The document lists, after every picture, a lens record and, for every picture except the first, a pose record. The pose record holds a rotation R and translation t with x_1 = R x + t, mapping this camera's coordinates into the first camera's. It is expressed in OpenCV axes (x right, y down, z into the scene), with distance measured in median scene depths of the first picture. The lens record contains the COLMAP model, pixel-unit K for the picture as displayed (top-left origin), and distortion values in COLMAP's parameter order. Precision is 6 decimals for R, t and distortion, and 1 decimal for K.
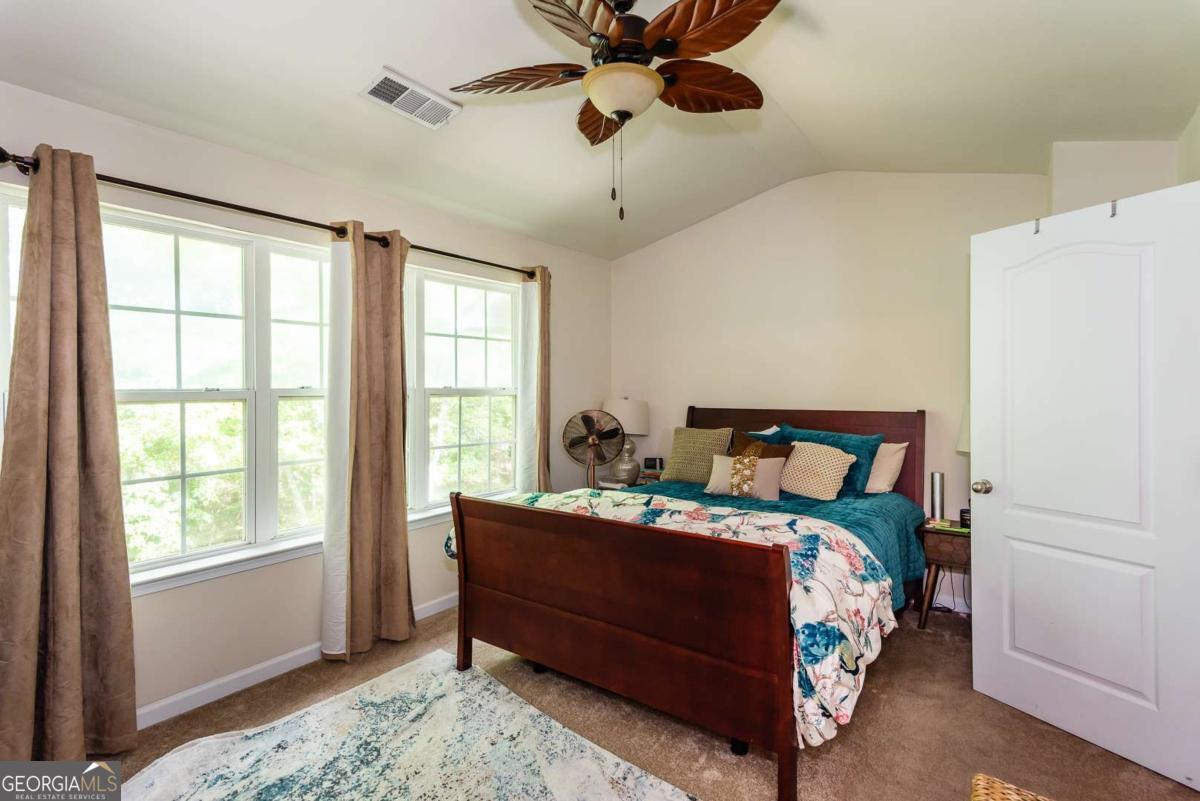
lens RADIAL K [[585.0, 0, 600.5], [0, 585.0, 394.7], [0, 0, 1]] dist [0.000589, -0.000089]
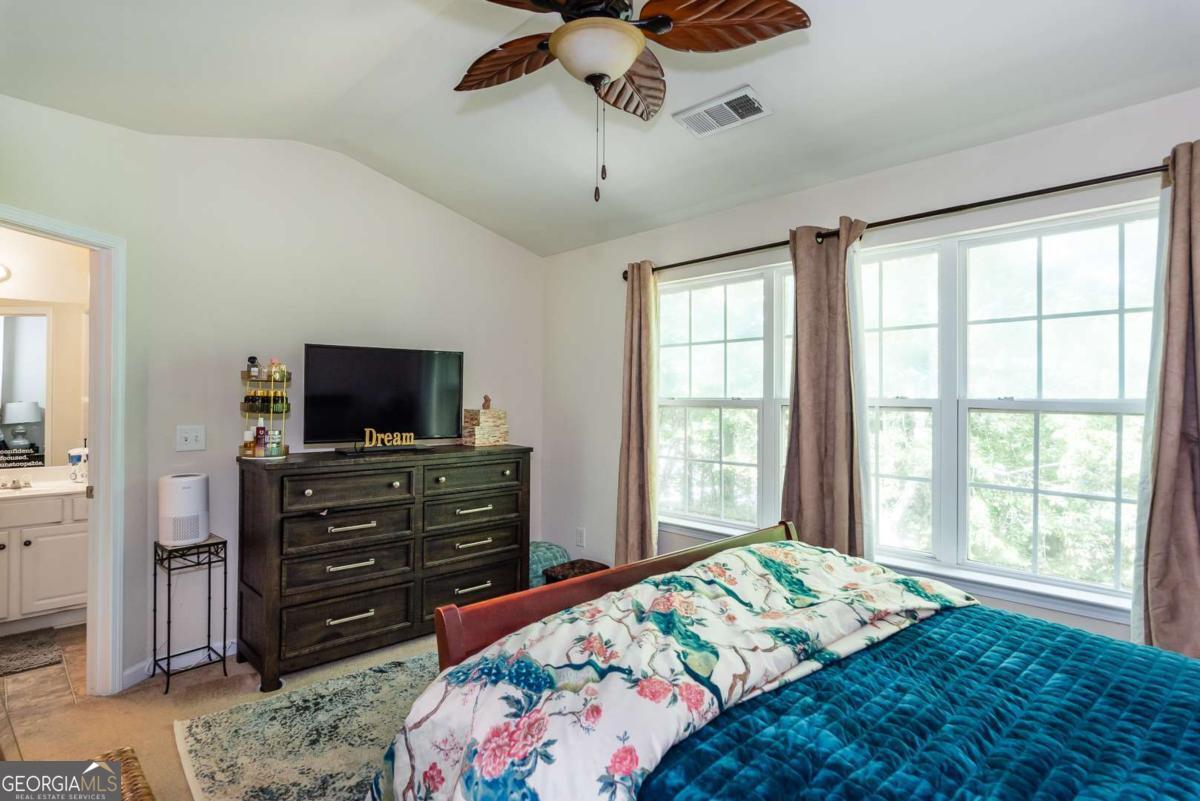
lens RADIAL K [[625.8, 0, 601.1], [0, 625.8, 396.9], [0, 0, 1]] dist [0.001691, 0.000443]
pose [[-0.196170, -0.003019, -0.980565, 0.537456], [-0.020939, 0.999780, 0.001111, -0.004536], [0.980346, 0.020750, -0.196190, 0.702009]]
